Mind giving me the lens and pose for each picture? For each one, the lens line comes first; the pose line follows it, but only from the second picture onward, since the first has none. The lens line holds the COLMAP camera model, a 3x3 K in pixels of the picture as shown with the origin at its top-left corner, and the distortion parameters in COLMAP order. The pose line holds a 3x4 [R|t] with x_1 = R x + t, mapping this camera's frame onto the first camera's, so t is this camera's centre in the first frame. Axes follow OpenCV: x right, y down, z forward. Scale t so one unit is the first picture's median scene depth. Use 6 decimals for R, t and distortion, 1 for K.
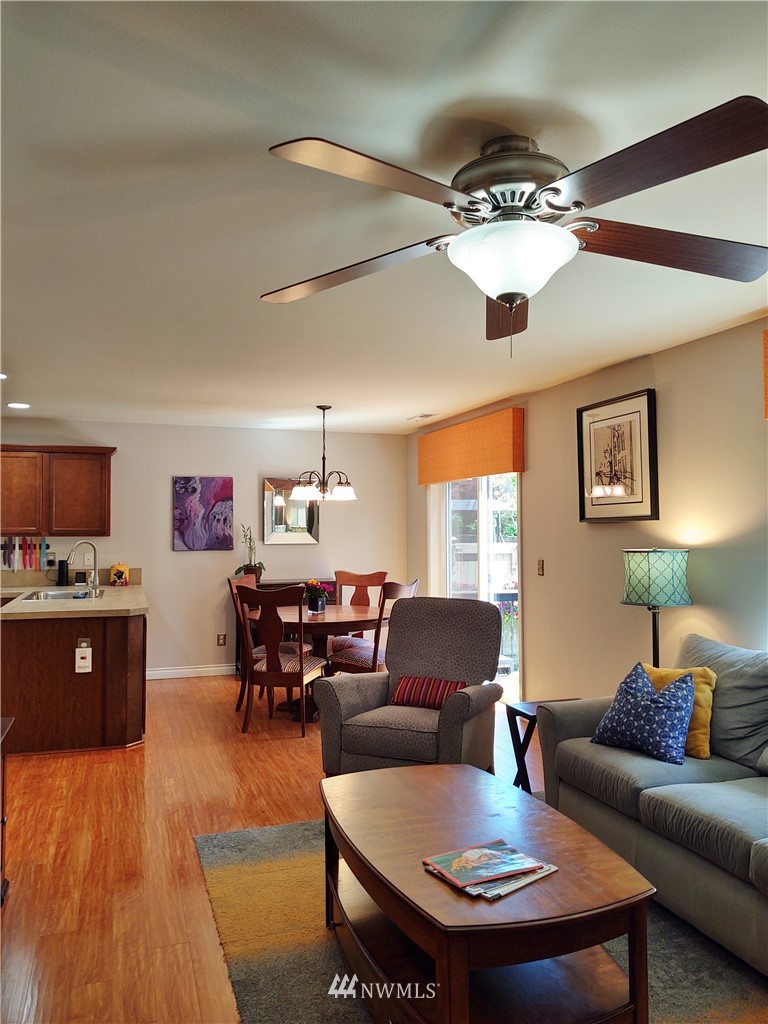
lens RADIAL K [[774.2, 0, 386.7], [0, 774.2, 505.6], [0, 0, 1]] dist [0.030441, -0.057955]
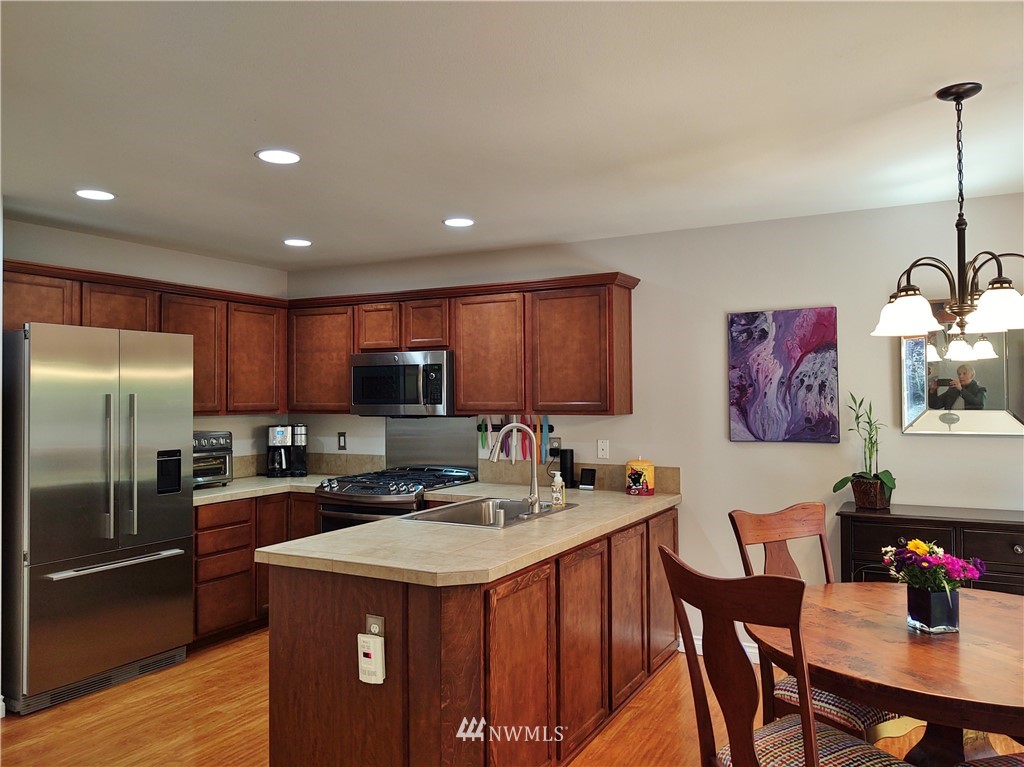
lens RADIAL K [[774.2, 0, 510.7], [0, 774.2, 385.2], [0, 0, 1]] dist [0.030441, -0.057955]
pose [[0.677838, -0.014859, -0.735061, 0.047323], [0.026161, 0.999650, 0.003917, 0.011065], [0.734745, -0.021885, 0.677990, 0.540458]]
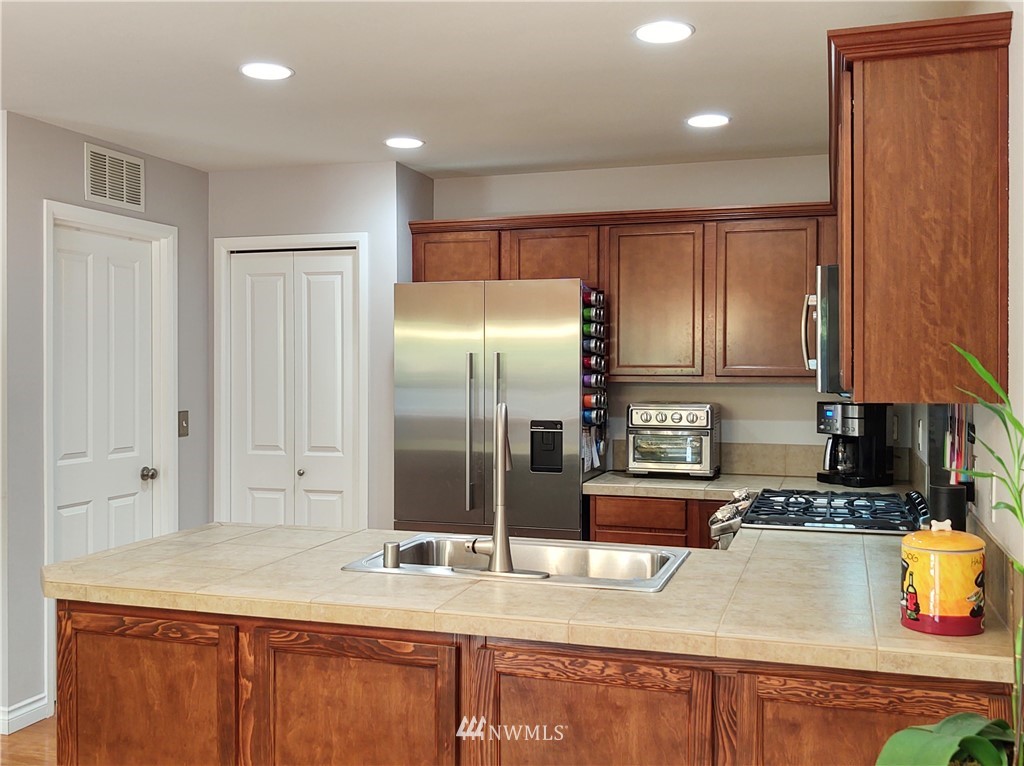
lens RADIAL K [[1027.4, 0, 507.3], [0, 1027.4, 380.9], [0, 0, 1]] dist [0.018762, 0.000000]
pose [[-0.609863, 0.013722, -0.792388, -0.049174], [0.020069, 0.999797, 0.001867, 0.032288], [0.792253, -0.014764, -0.610014, 1.222779]]
